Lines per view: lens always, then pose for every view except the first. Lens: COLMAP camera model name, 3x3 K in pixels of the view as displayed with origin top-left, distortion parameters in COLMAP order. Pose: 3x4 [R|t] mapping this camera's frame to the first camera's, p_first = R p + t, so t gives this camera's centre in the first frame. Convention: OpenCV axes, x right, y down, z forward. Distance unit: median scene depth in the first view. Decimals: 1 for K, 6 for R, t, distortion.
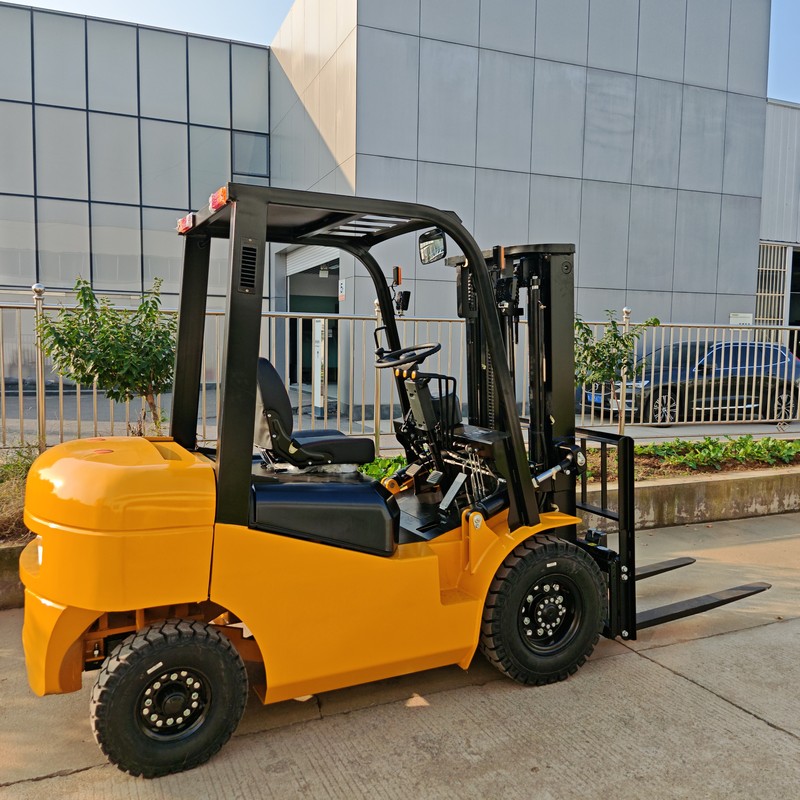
lens RADIAL K [[724.6, 0, 394.7], [0, 724.6, 397.1], [0, 0, 1]] dist [0.095259, -0.099290]
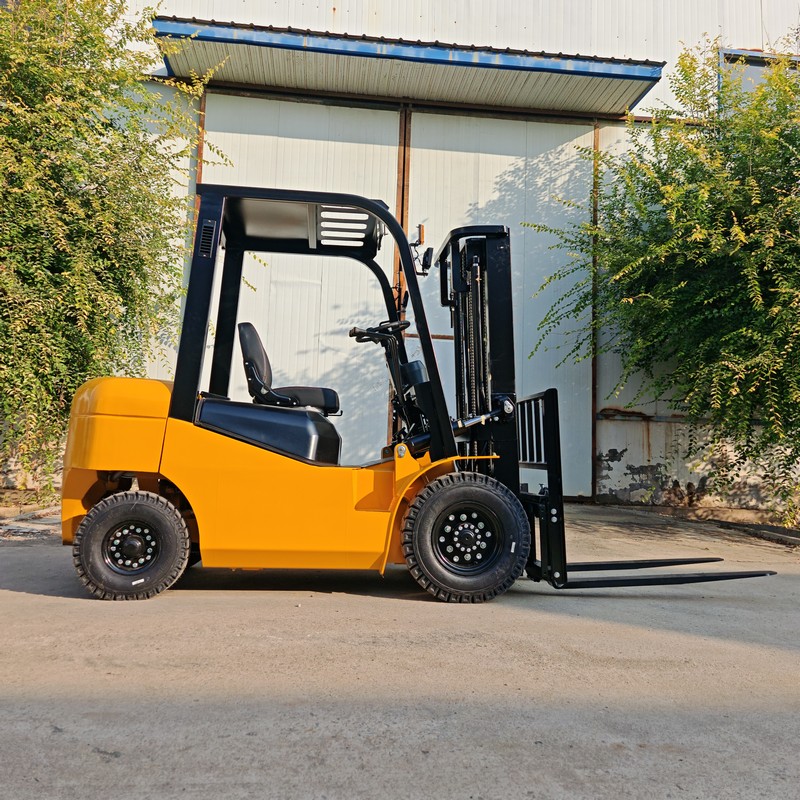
lens RADIAL K [[724.6, 0, 394.7], [0, 724.6, 397.1], [0, 0, 1]] dist [0.095259, -0.099290]
pose [[0.931426, -0.018010, -0.363484, 0.498523], [-0.043682, 0.986021, -0.160792, 0.256299], [0.361299, 0.165644, 0.917619, -0.091800]]
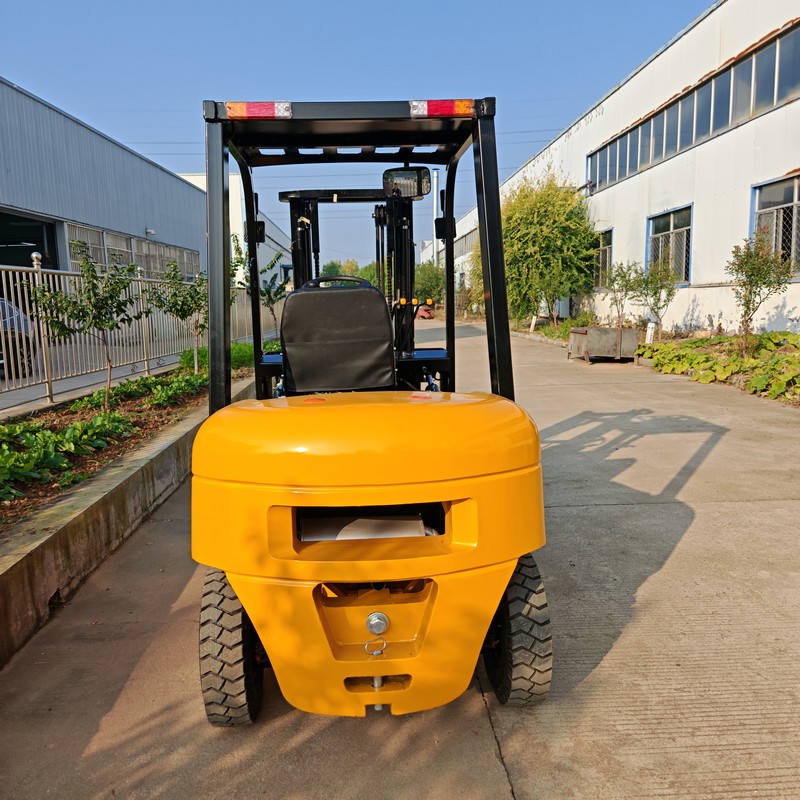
lens RADIAL K [[724.6, 0, 394.7], [0, 724.6, 397.1], [0, 0, 1]] dist [0.095259, -0.099290]
pose [[0.382387, -0.145176, 0.912526, -0.929799], [0.096779, 0.988441, 0.116699, -0.019530], [-0.918920, 0.043689, 0.392017, 0.571141]]
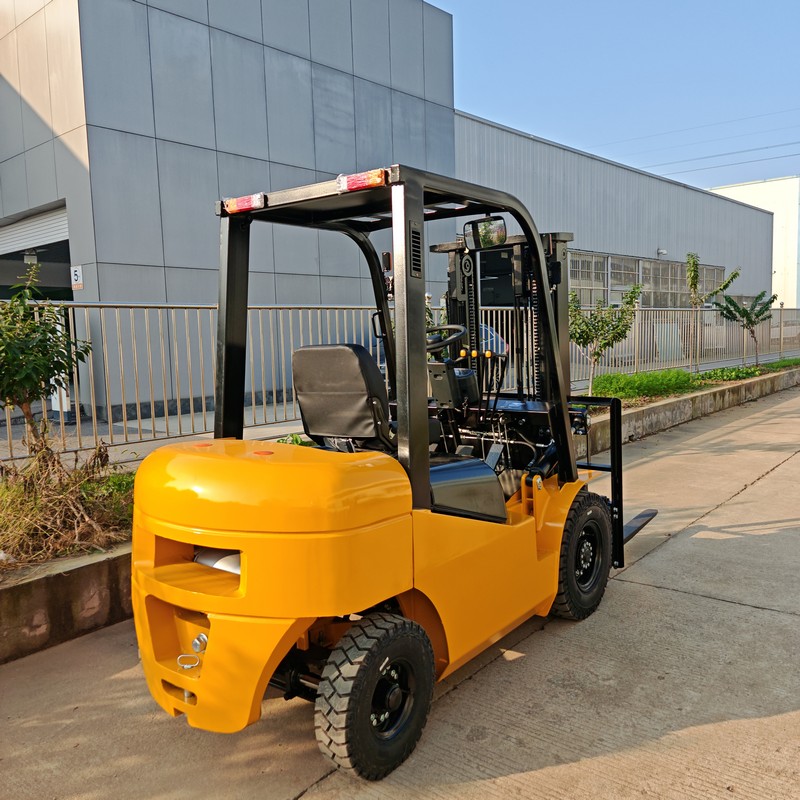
lens RADIAL K [[724.6, 0, 394.7], [0, 724.6, 397.1], [0, 0, 1]] dist [0.095259, -0.099290]
pose [[0.899114, -0.078051, 0.430700, -0.514681], [0.071600, 0.996945, 0.031194, -0.009696], [-0.431819, 0.002791, 0.901956, 0.088451]]
